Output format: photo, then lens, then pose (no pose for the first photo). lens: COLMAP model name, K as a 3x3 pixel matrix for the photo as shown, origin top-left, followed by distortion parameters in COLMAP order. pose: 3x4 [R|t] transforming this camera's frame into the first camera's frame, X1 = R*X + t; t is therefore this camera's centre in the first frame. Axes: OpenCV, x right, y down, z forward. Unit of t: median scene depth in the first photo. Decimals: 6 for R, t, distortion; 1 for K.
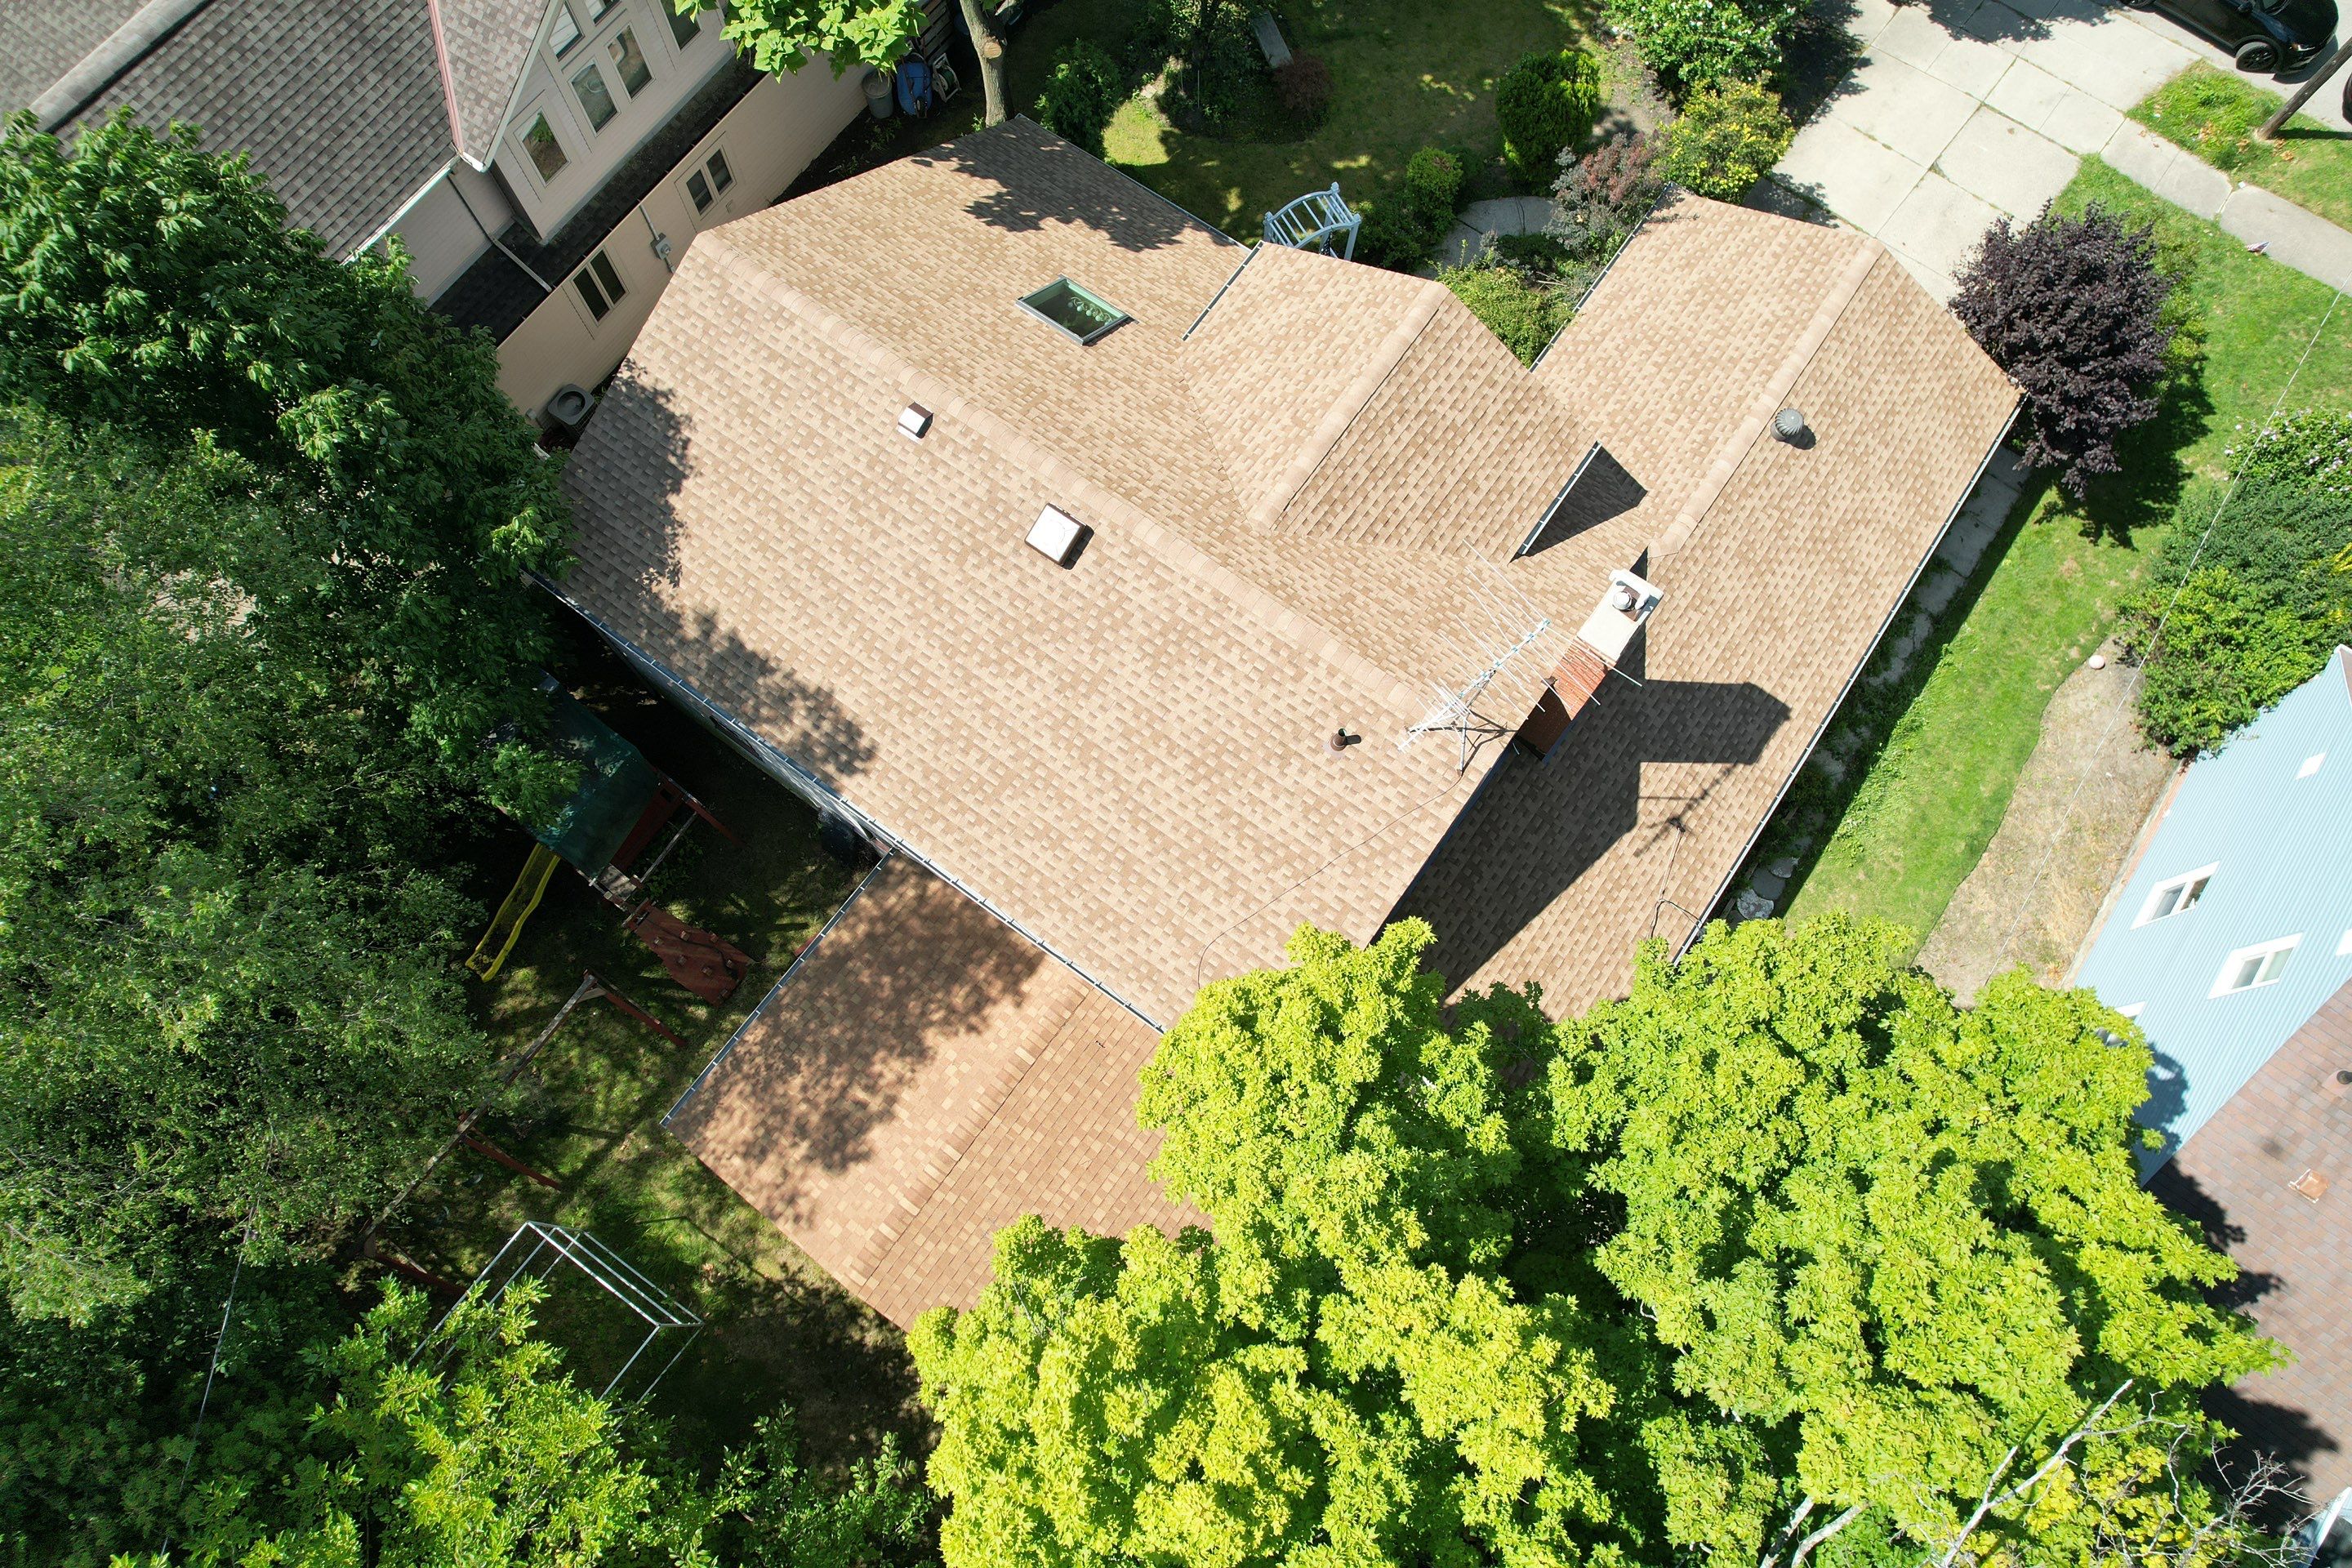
lens RADIAL K [[1501.9, 0, 1175.9], [0, 1501.9, 788.8], [0, 0, 1]] dist [-0.078059, 0.064917]
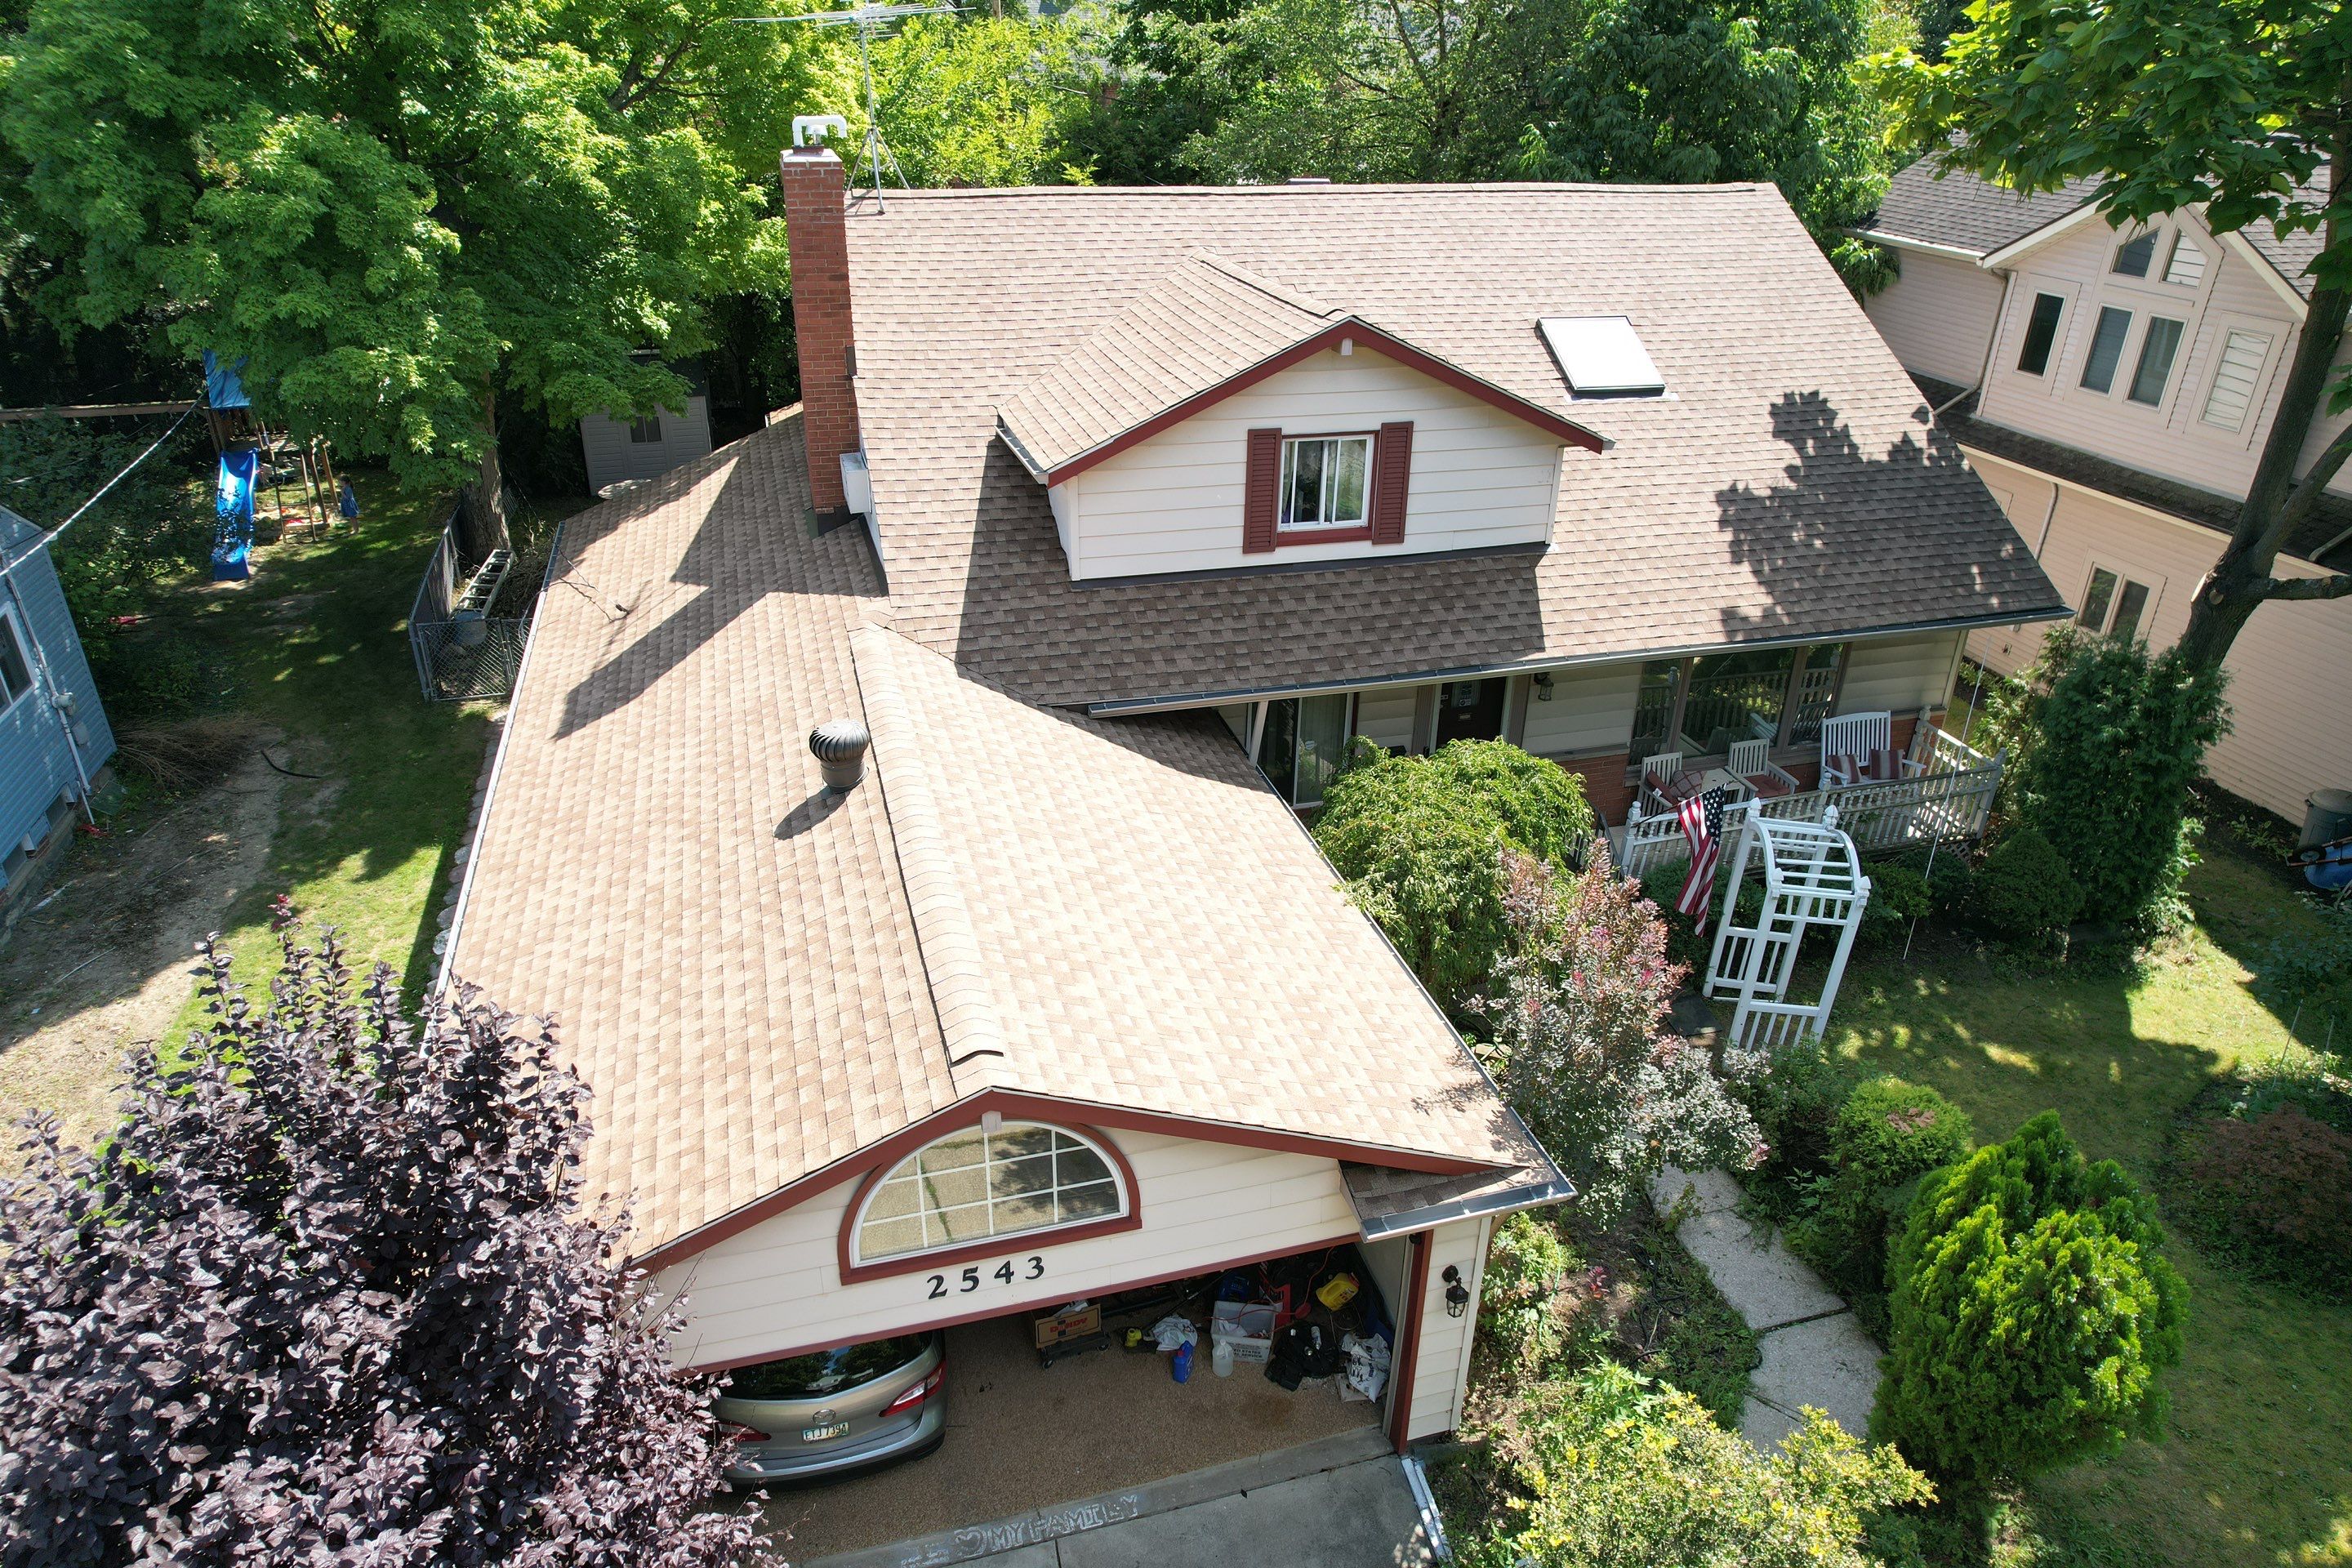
lens RADIAL K [[1501.9, 0, 1174.9], [0, 1501.9, 807.7], [0, 0, 1]] dist [-0.078059, 0.064917]
pose [[-0.618510, 0.357026, -0.699984, 0.752695], [-0.755596, -0.025715, 0.654533, -0.703033], [0.215686, 0.933740, 0.285672, 0.979839]]
